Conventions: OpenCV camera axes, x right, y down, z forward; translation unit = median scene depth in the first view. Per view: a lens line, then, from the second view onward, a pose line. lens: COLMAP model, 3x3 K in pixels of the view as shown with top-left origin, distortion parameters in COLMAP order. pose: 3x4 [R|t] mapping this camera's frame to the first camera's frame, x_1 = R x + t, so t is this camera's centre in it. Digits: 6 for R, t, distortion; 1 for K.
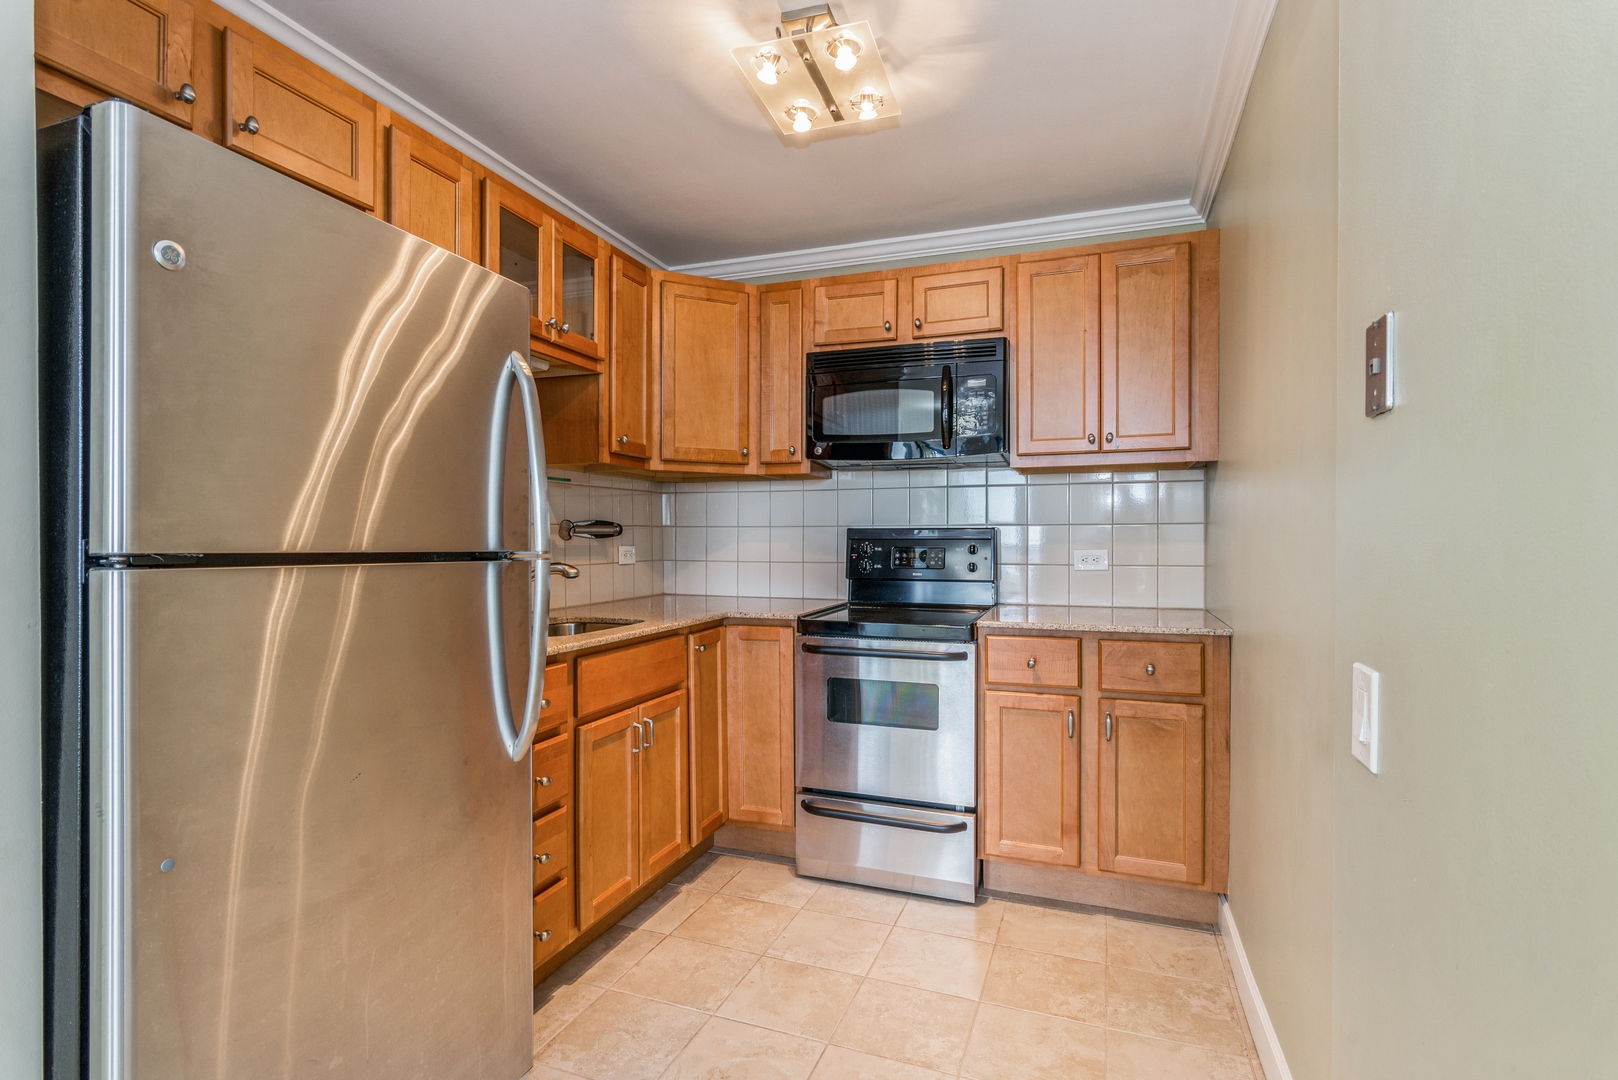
lens RADIAL K [[785.2, 0, 802.3], [0, 785.2, 539.0], [0, 0, 1]] dist [0.001974, 0.000592]
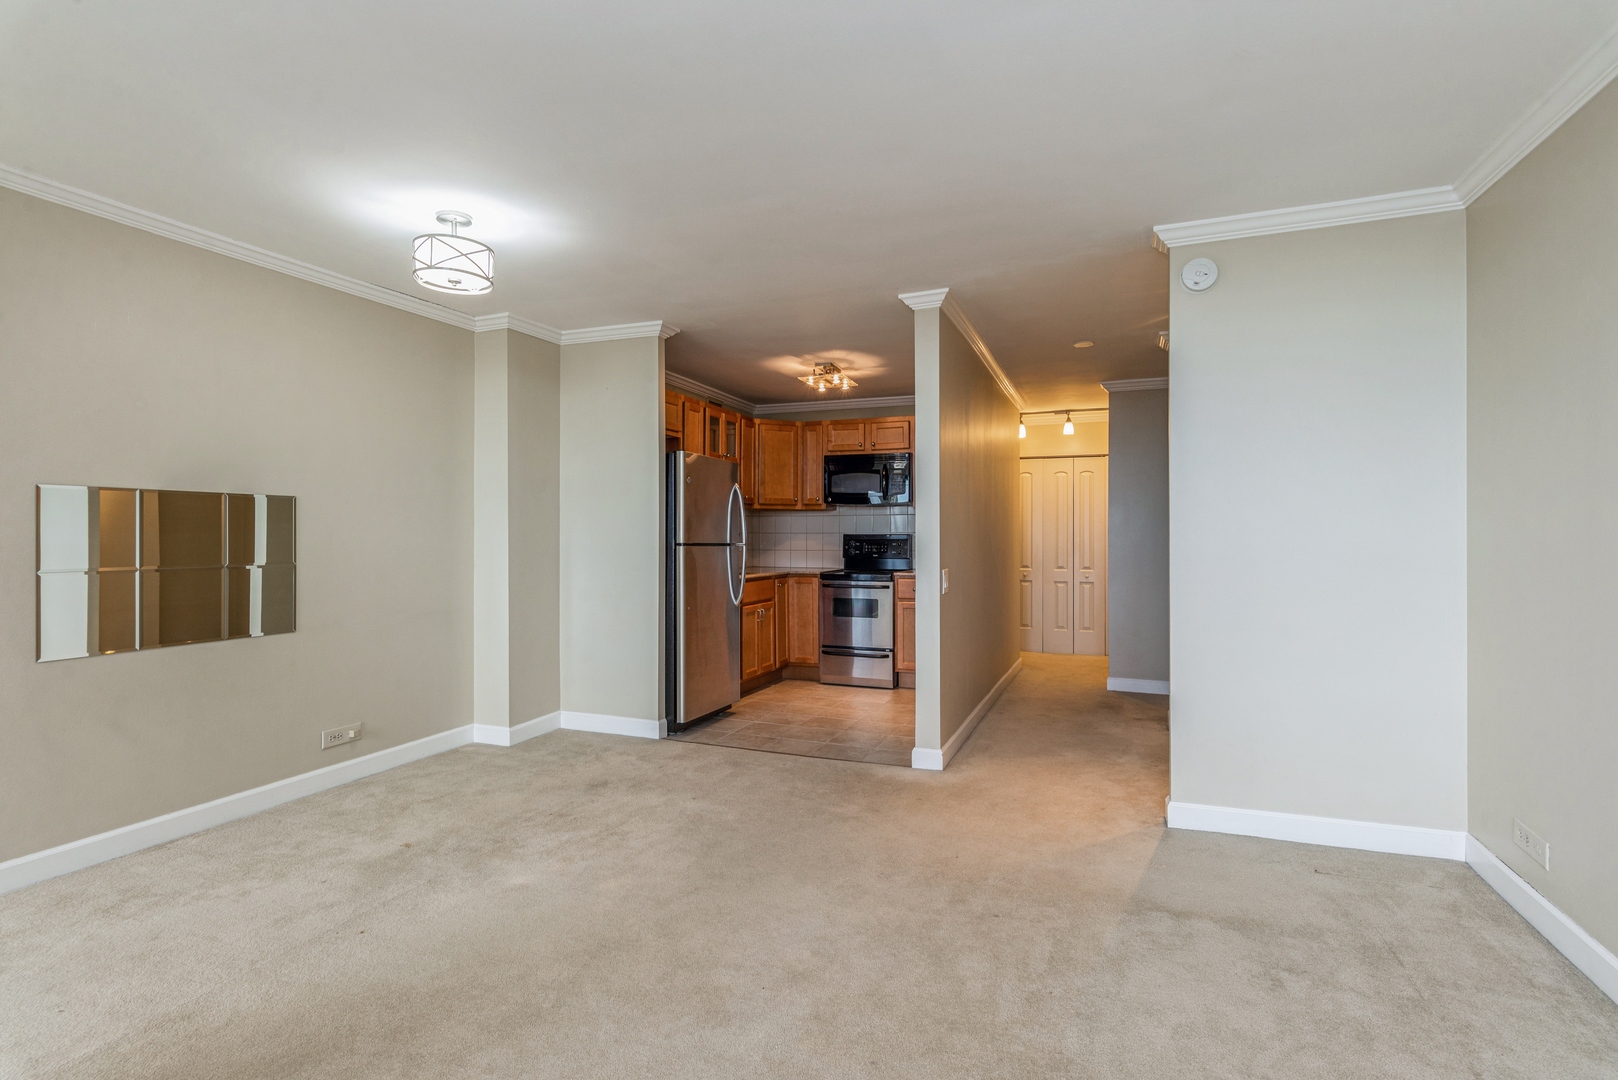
lens RADIAL K [[792.9, 0, 803.9], [0, 792.9, 534.7], [0, 0, 1]] dist [0.001354, -0.000282]
pose [[0.999798, 0.000666, -0.020097, -0.007575], [-0.000743, 0.999993, -0.003798, -0.004761], [0.020094, 0.003812, 0.999791, -1.366793]]
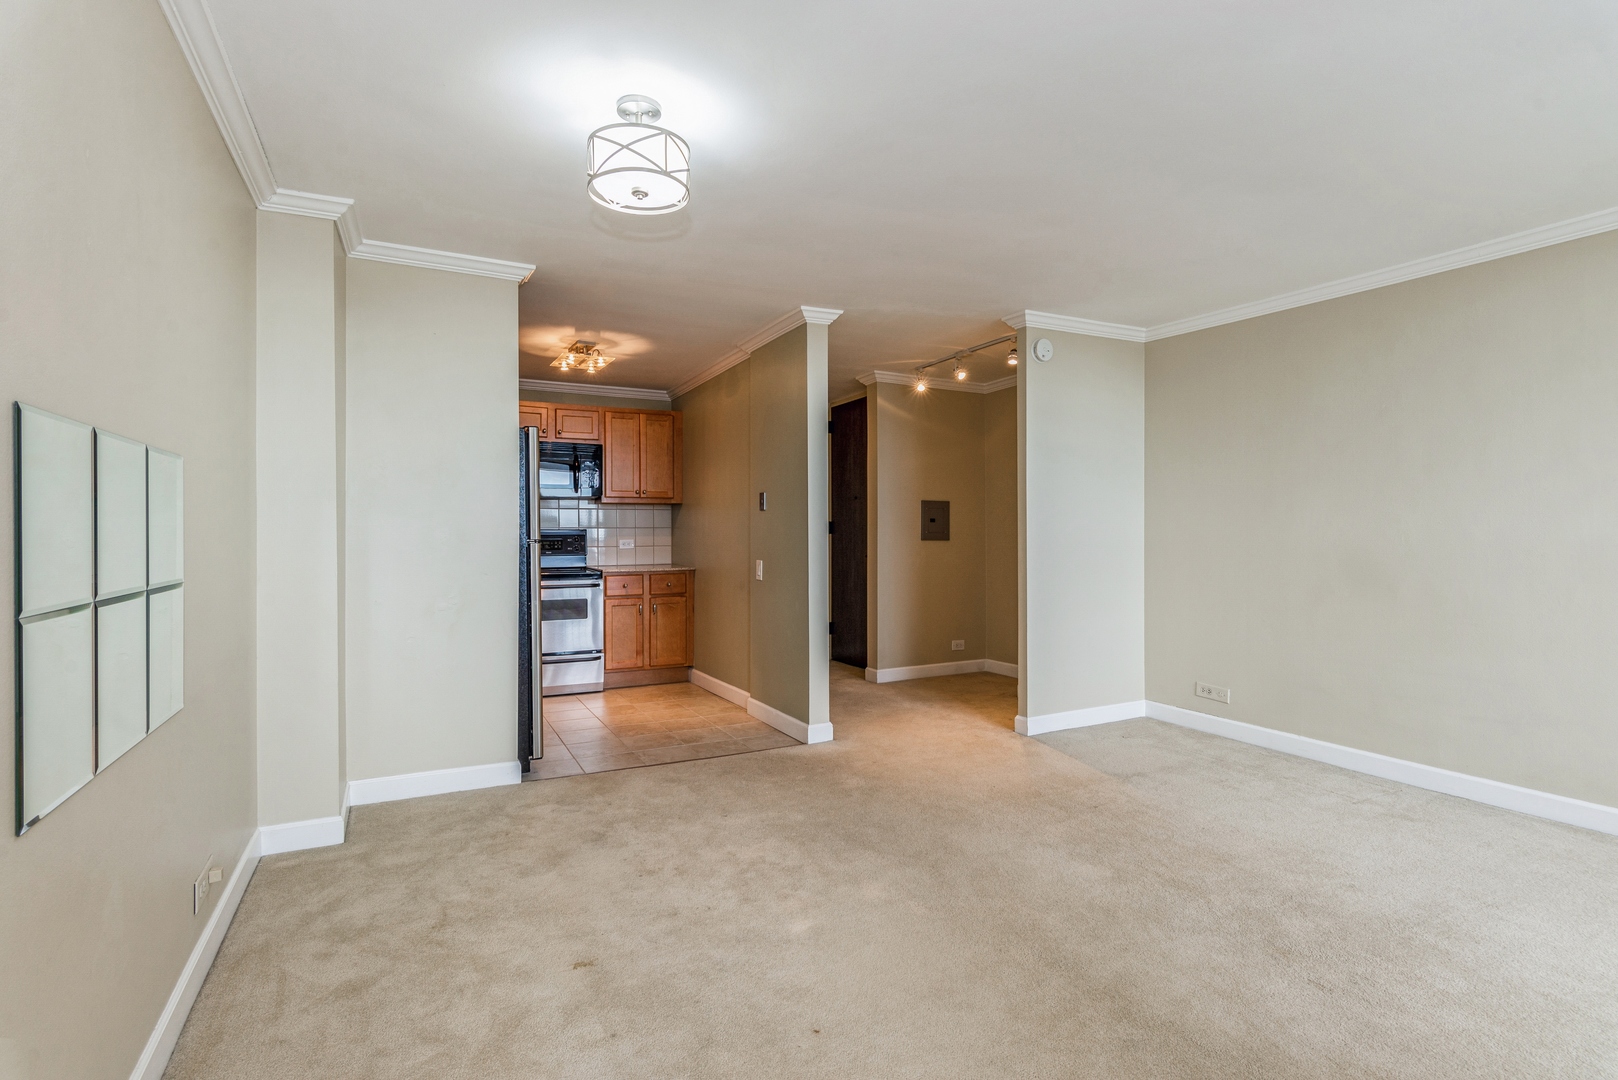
lens RADIAL K [[792.9, 0, 803.9], [0, 792.9, 534.7], [0, 0, 1]] dist [0.001354, -0.000282]
pose [[0.675513, -0.003108, 0.737341, -1.030375], [0.002249, 0.999995, 0.002154, -0.003766], [-0.737344, 0.000204, 0.675517, -0.958931]]
